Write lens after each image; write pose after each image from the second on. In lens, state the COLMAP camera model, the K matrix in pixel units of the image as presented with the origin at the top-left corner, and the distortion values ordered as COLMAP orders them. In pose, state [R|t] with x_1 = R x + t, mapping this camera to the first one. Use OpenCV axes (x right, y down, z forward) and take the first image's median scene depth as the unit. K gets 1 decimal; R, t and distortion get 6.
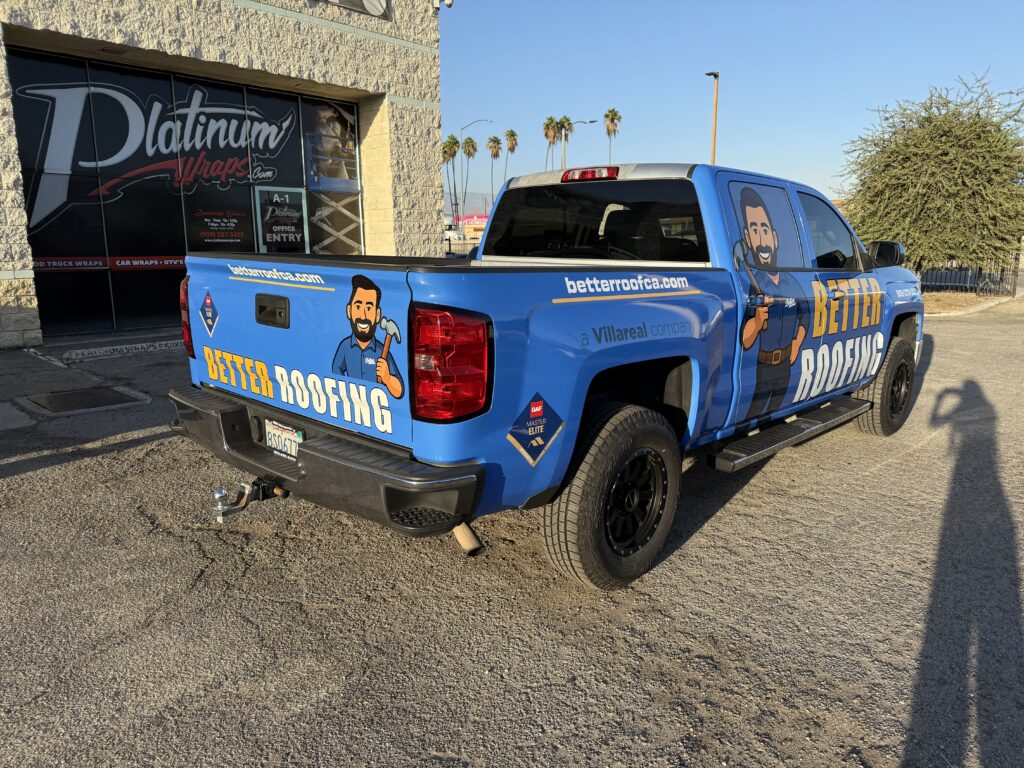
lens RADIAL K [[723.2, 0, 528.2], [0, 723.2, 377.6], [0, 0, 1]] dist [0.029372, -0.038897]
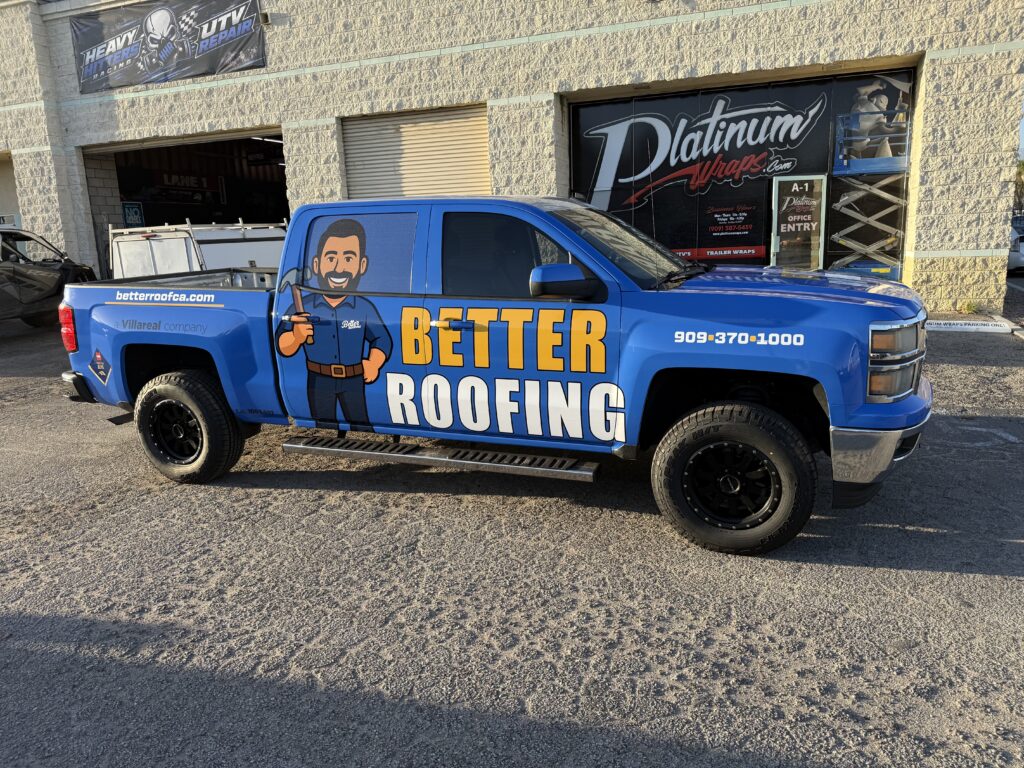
lens RADIAL K [[721.6, 0, 479.8], [0, 721.6, 383.9], [0, 0, 1]] dist [-0.027933, 0.000239]
pose [[0.358221, 0.163557, -0.919199, 0.473465], [-0.123857, 0.984159, 0.126847, -0.056337], [0.925385, 0.068410, 0.372804, 0.263773]]
